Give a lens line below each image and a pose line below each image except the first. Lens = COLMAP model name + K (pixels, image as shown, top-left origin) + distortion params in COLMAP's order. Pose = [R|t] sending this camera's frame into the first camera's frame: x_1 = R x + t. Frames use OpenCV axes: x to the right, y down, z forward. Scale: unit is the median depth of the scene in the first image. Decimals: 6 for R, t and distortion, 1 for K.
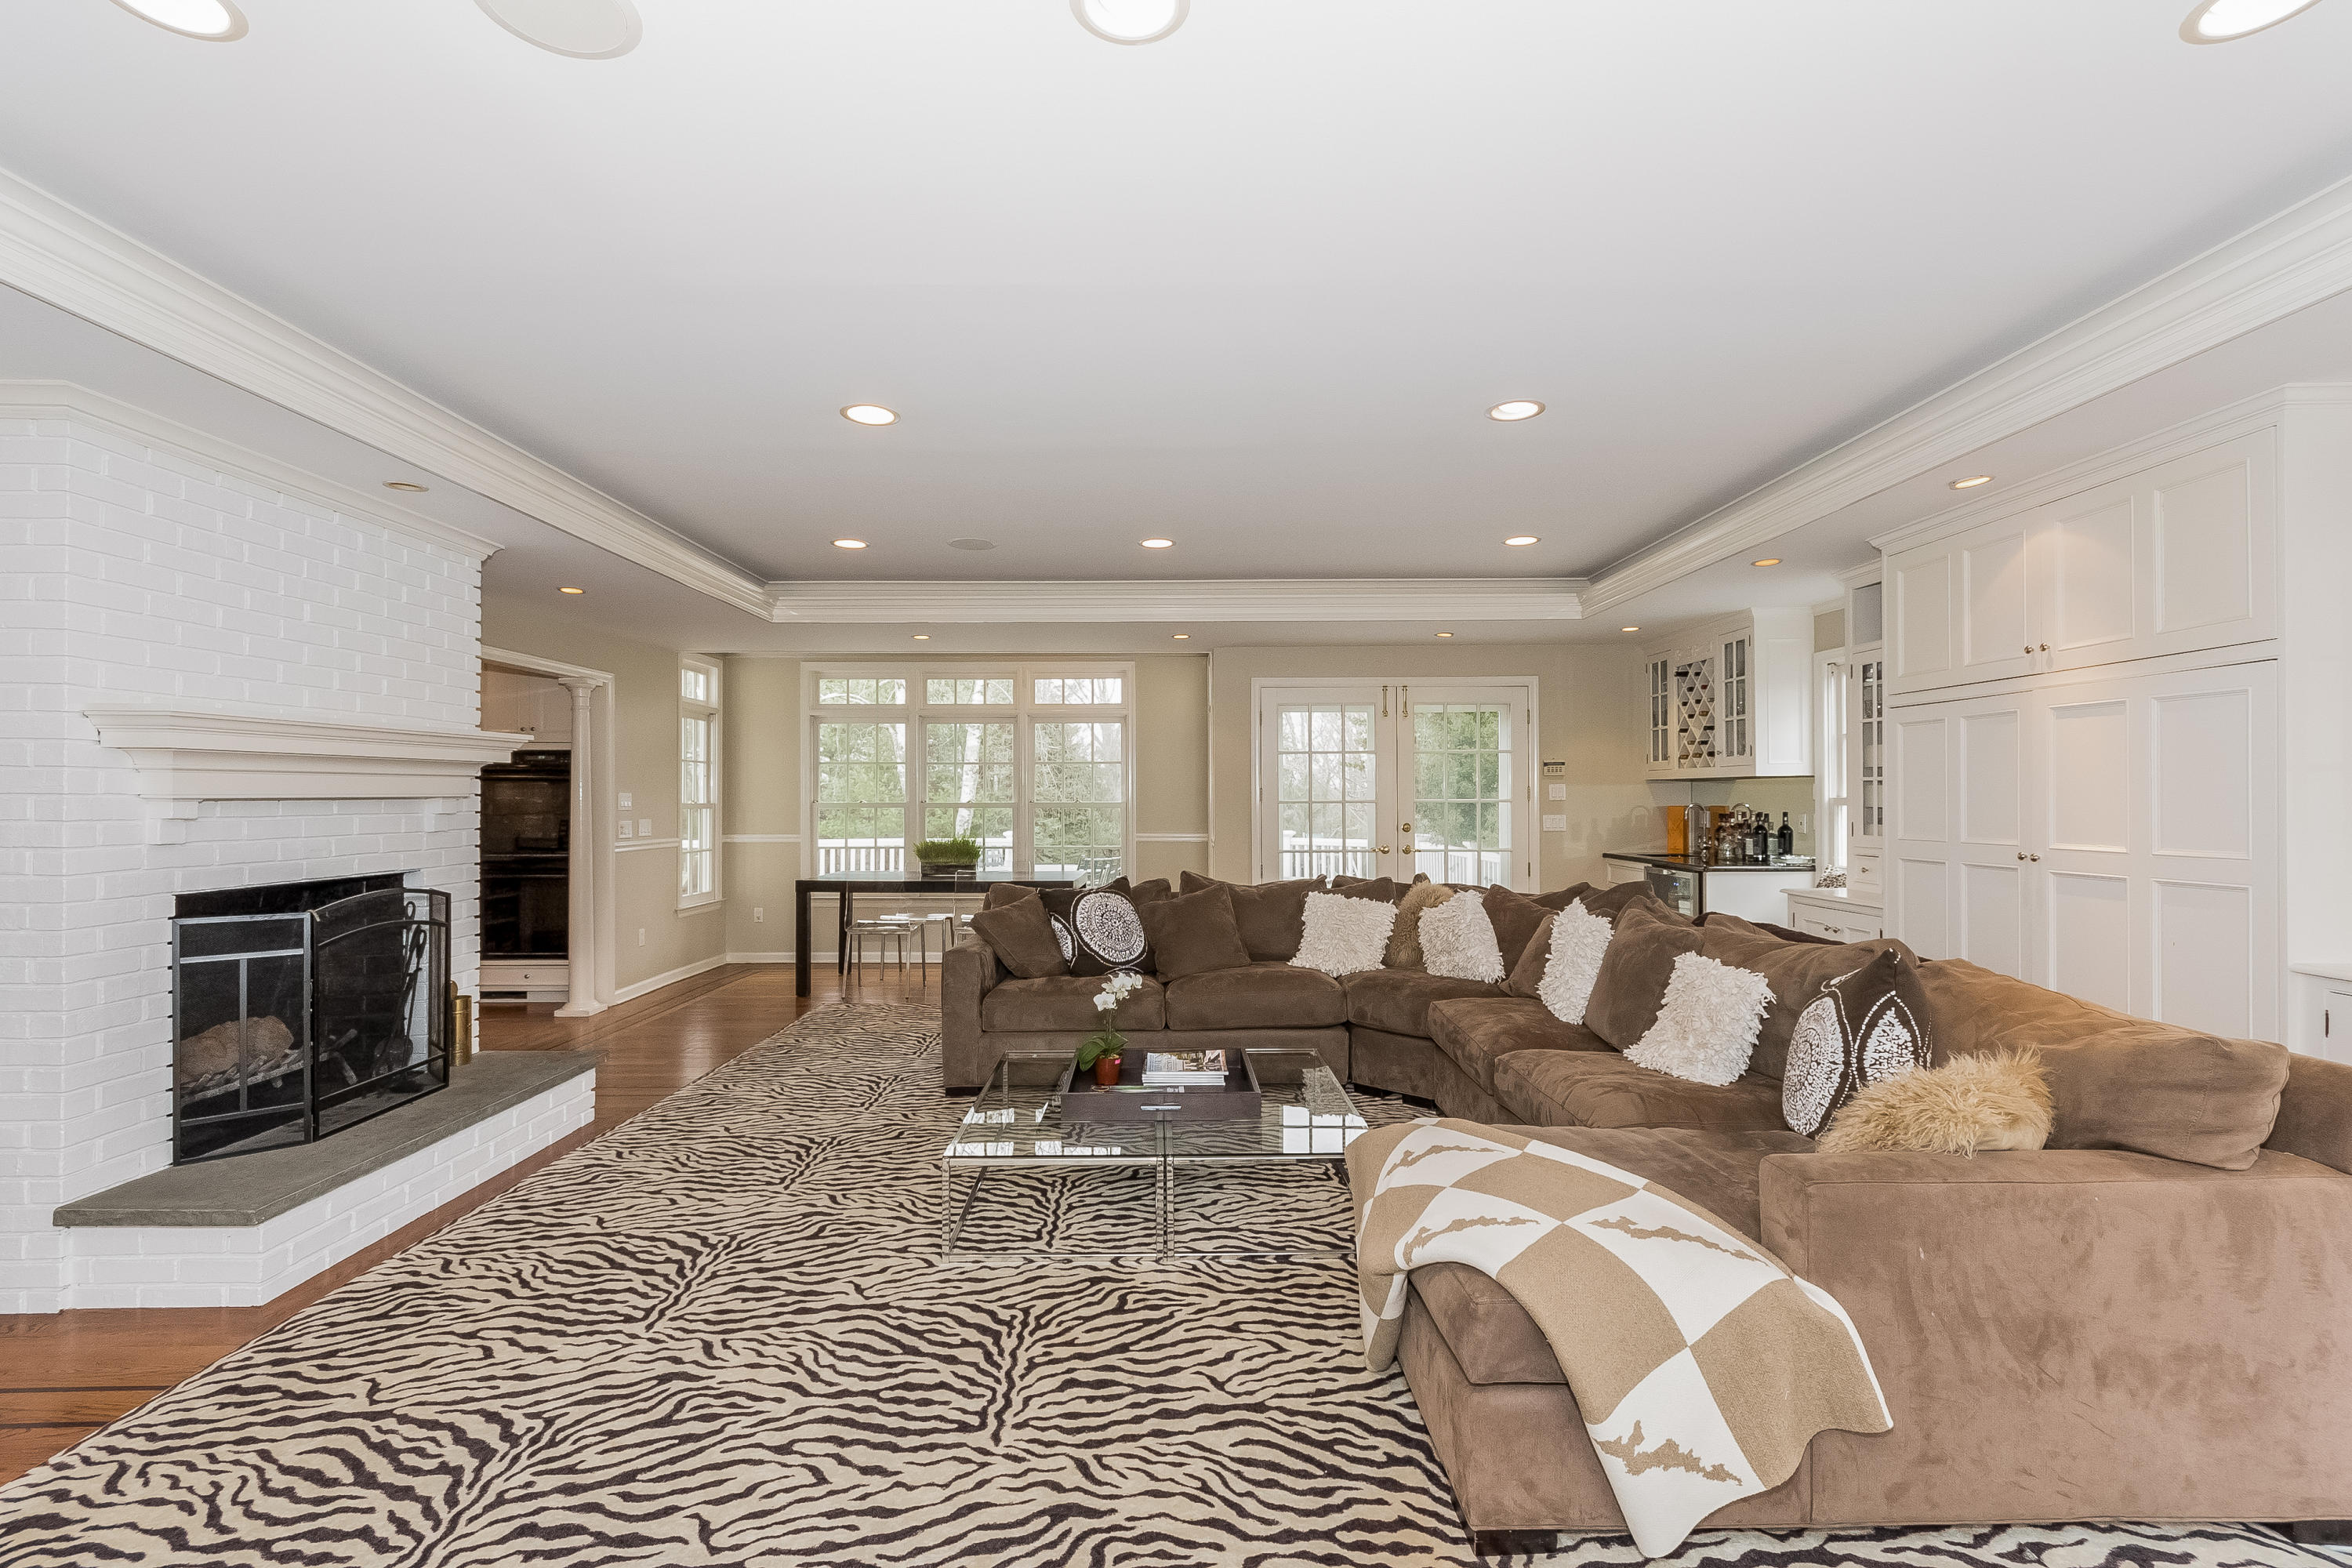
lens RADIAL K [[1052.8, 0, 1179.2], [0, 1052.8, 796.6], [0, 0, 1]] dist [-0.001758, 0.001141]
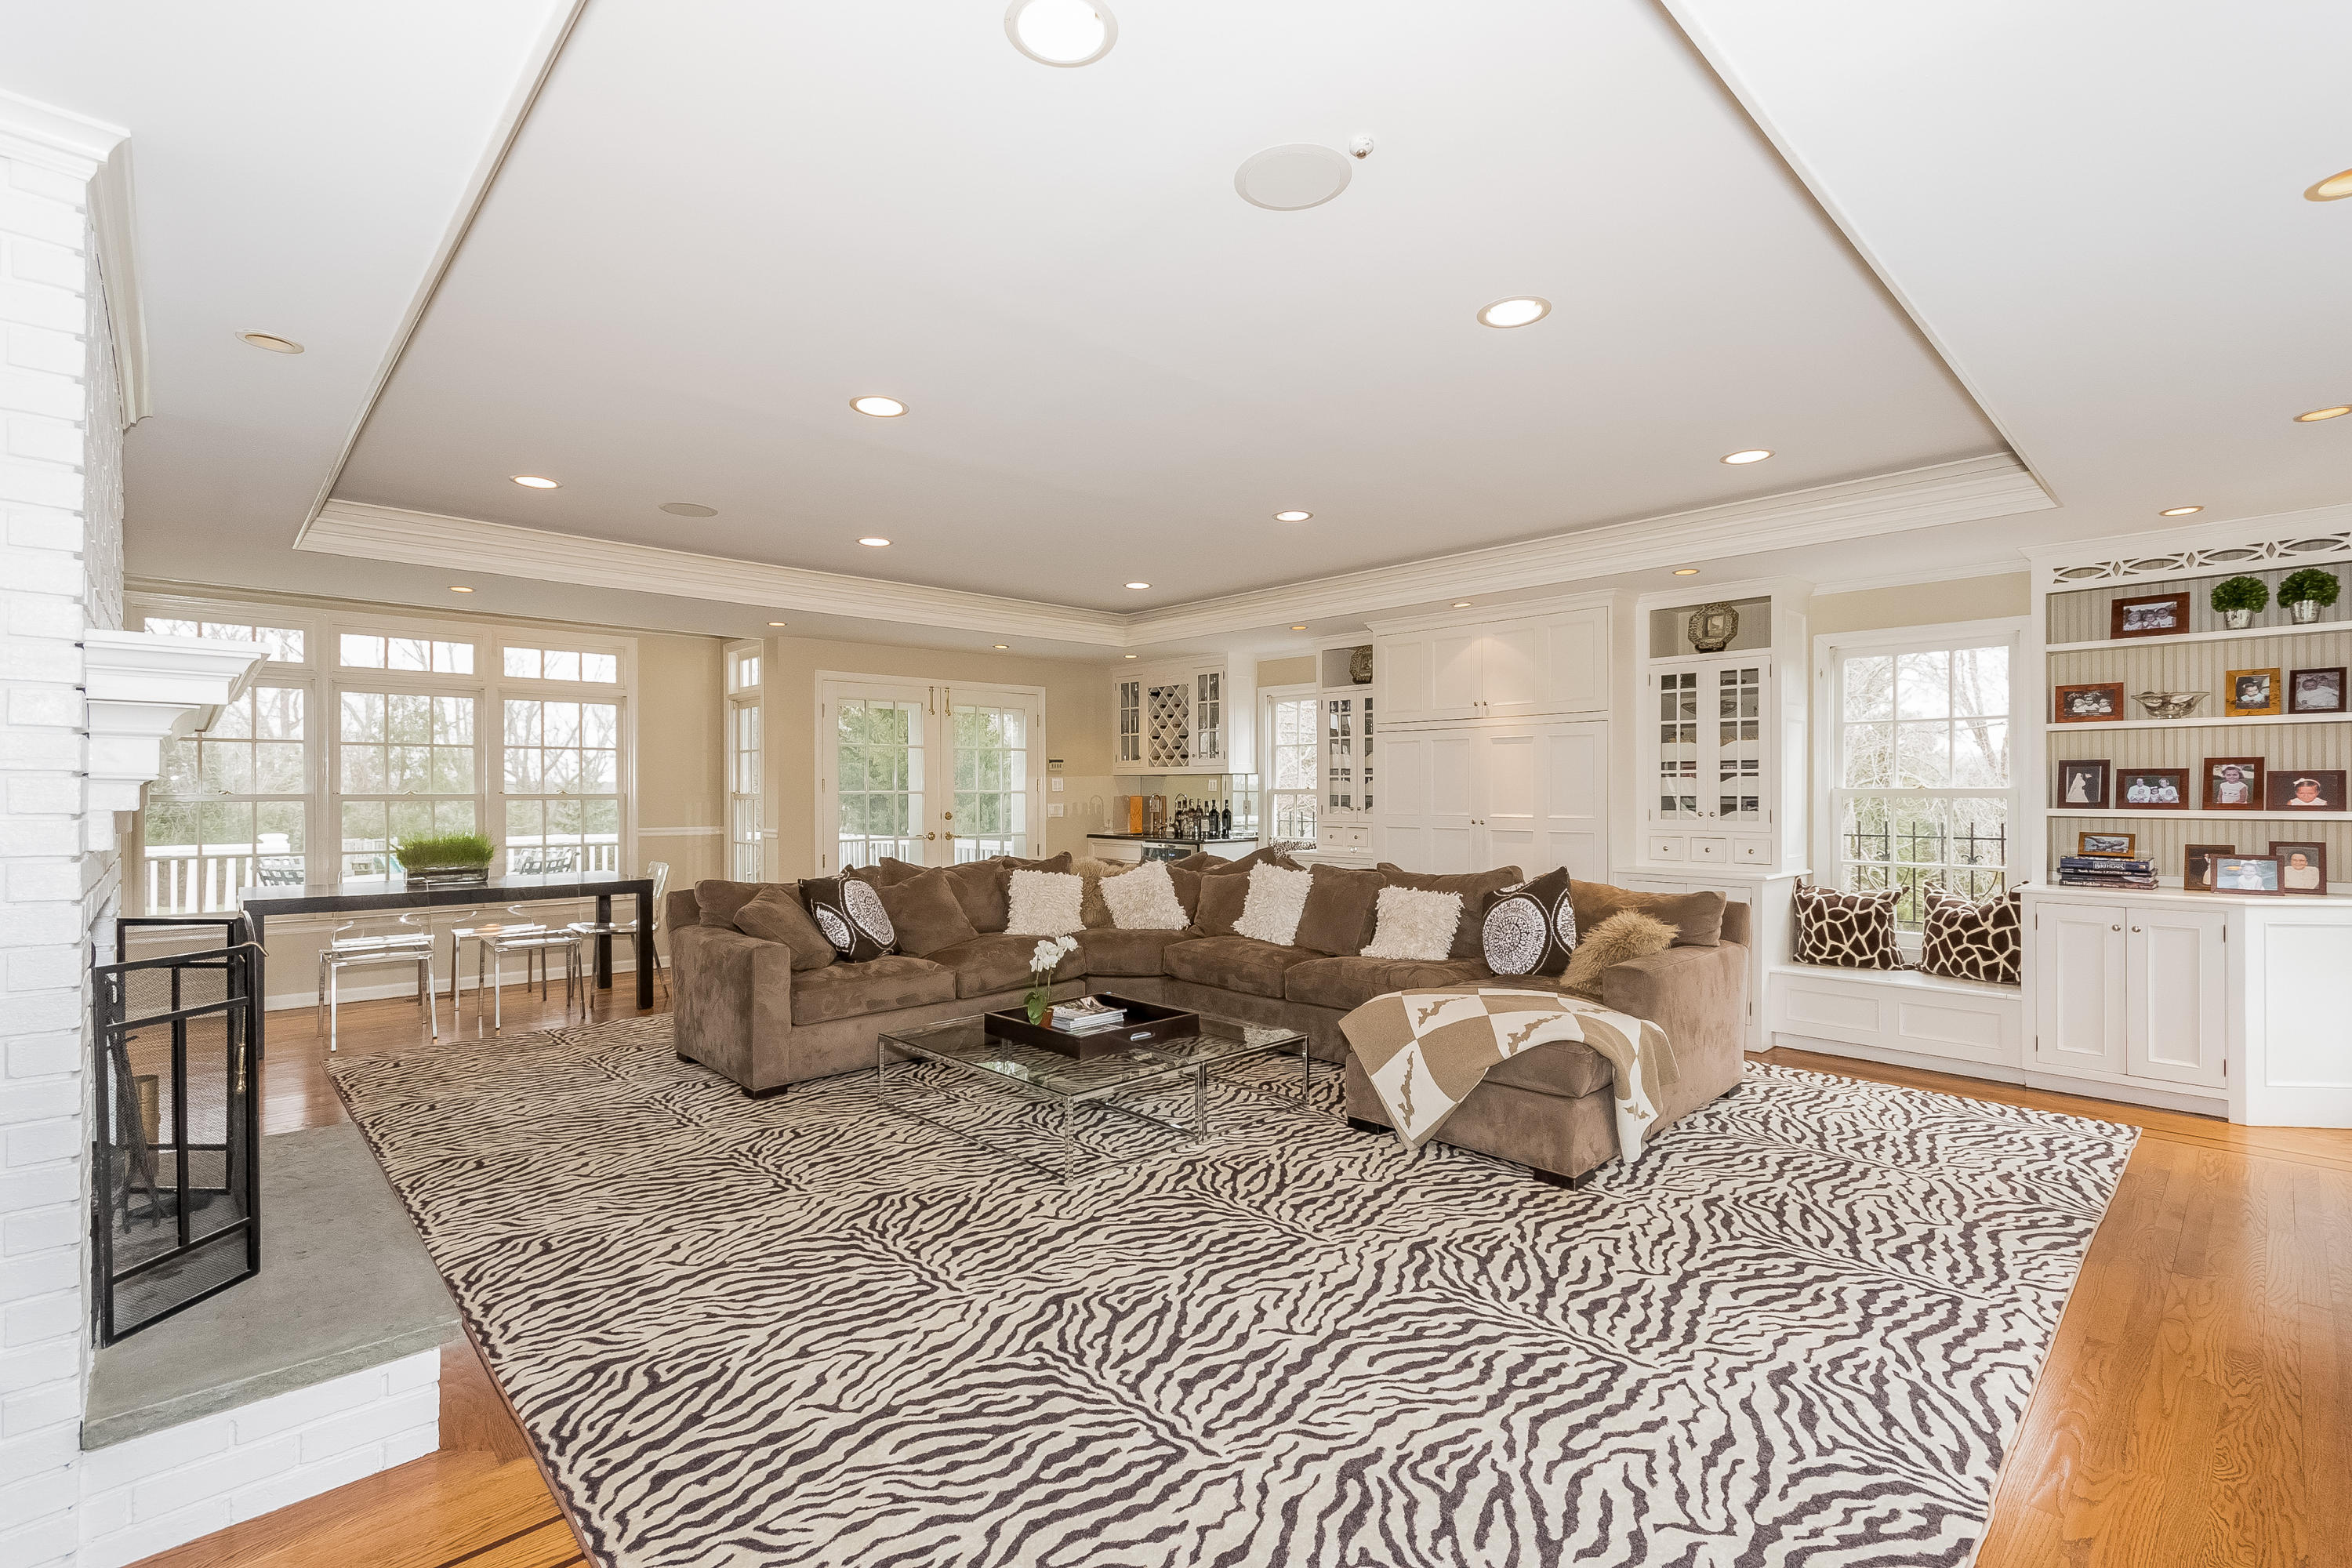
lens RADIAL K [[1052.8, 0, 1167.1], [0, 1052.8, 782.3], [0, 0, 1]] dist [-0.001758, 0.001141]
pose [[0.732301, 0.005817, 0.680956, -0.536685], [-0.001707, 0.999976, -0.006707, 0.002300], [-0.680979, 0.003749, 0.732294, 0.042536]]
